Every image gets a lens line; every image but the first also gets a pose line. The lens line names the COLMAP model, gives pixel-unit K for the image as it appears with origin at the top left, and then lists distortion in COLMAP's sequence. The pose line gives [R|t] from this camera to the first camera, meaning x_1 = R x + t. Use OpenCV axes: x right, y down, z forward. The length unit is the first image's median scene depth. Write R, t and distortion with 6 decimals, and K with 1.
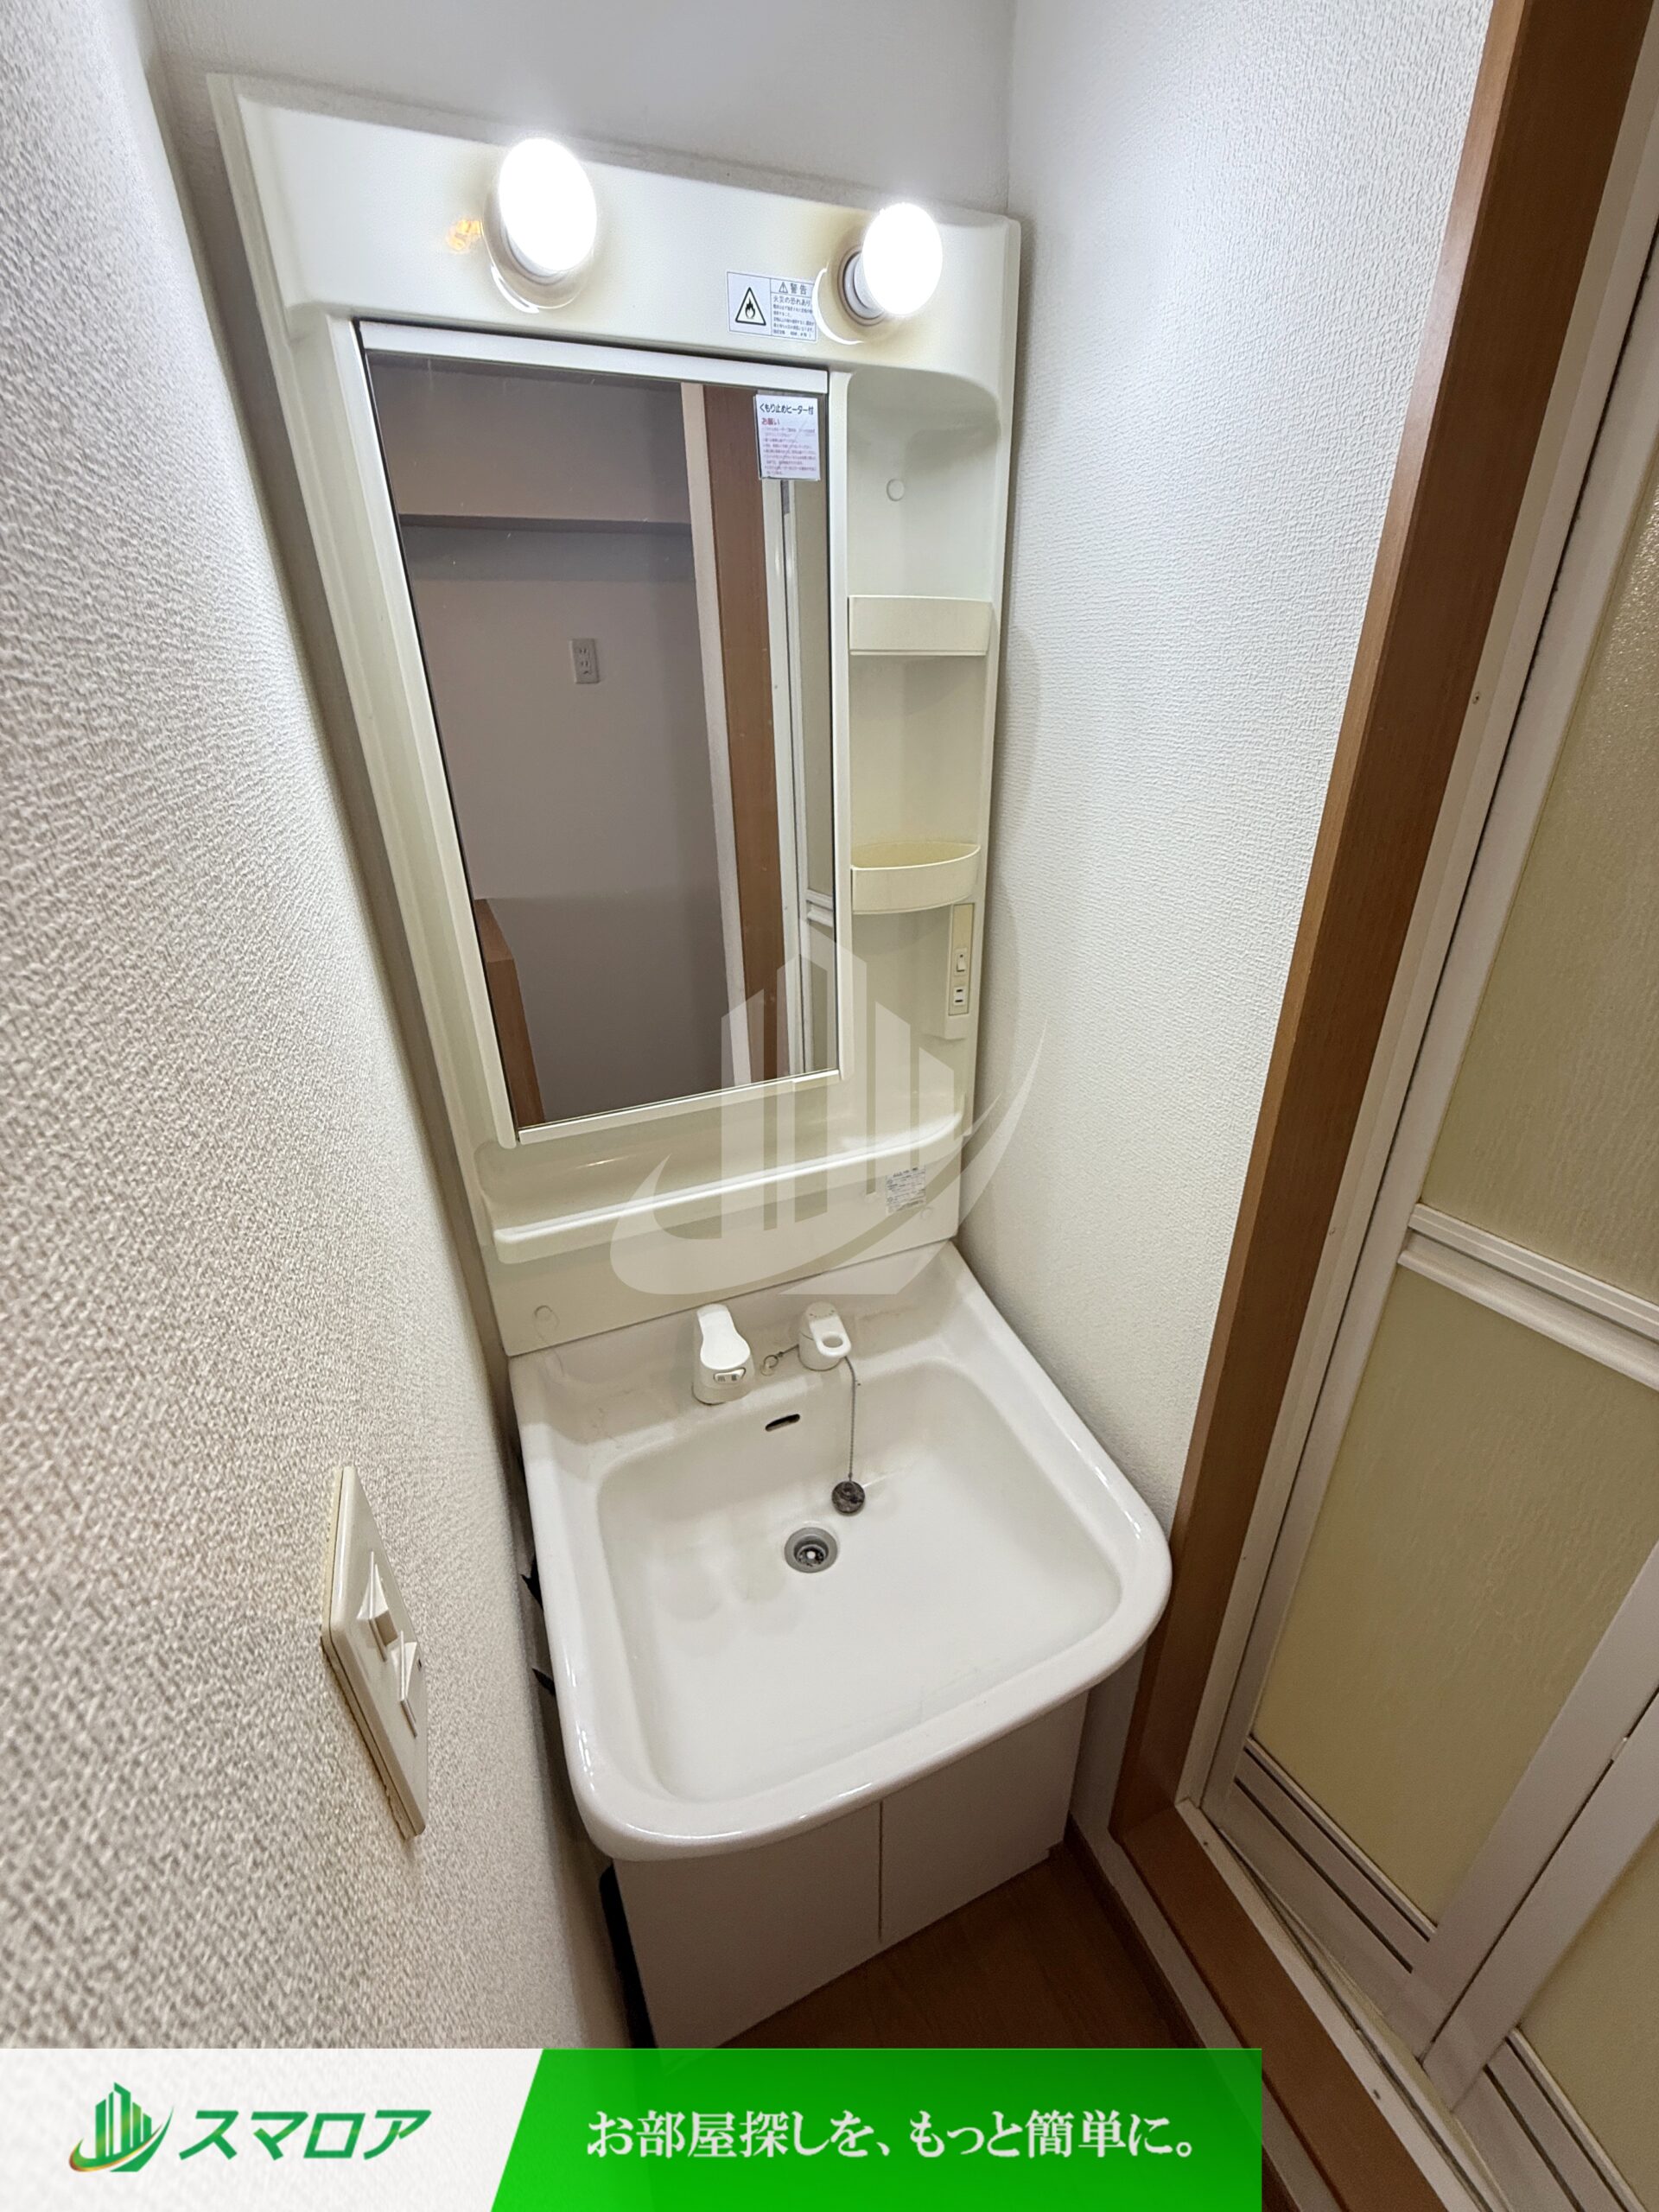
lens RADIAL K [[878.6, 0, 832.2], [0, 878.6, 1096.7], [0, 0, 1]] dist [0.000224, -0.000394]
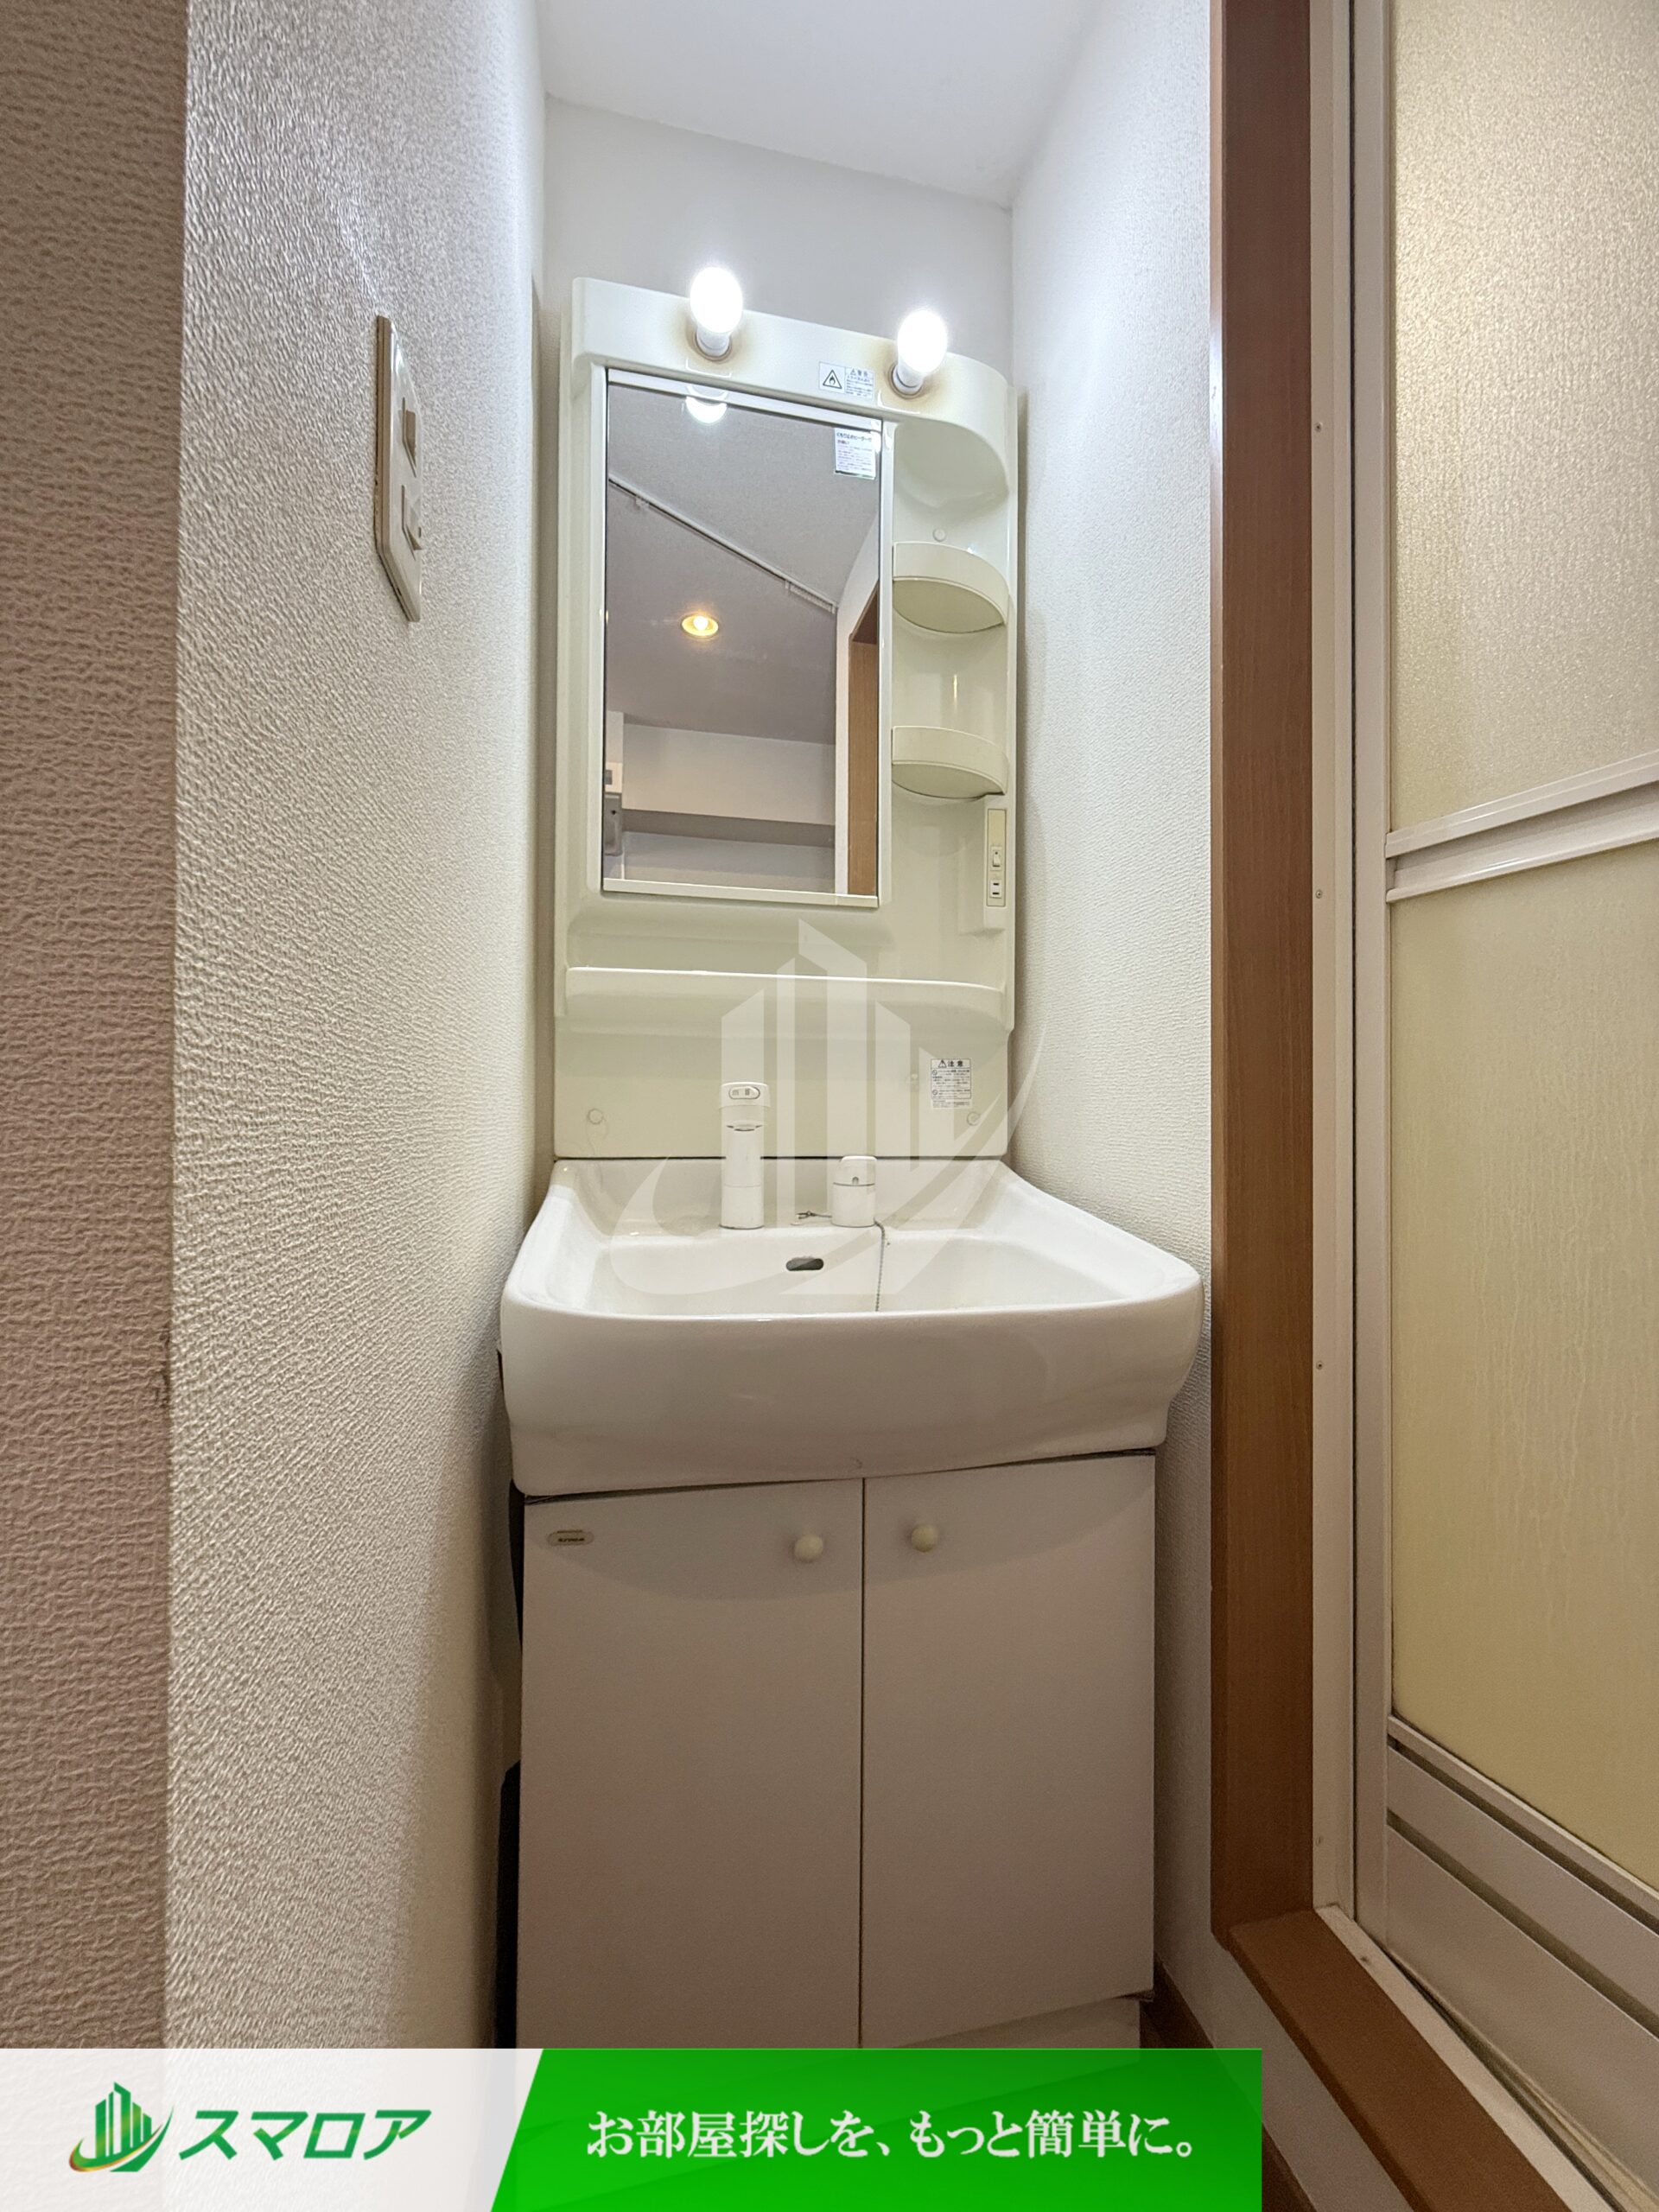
lens RADIAL K [[873.6, 0, 829.5], [0, 873.6, 1106.0], [0, 0, 1]] dist [-0.000034, -0.000509]
pose [[0.982474, 0.024684, -0.184758, 0.190272], [-0.103825, 0.895664, -0.432442, 0.835228], [0.154807, 0.444046, 0.882529, 0.113357]]
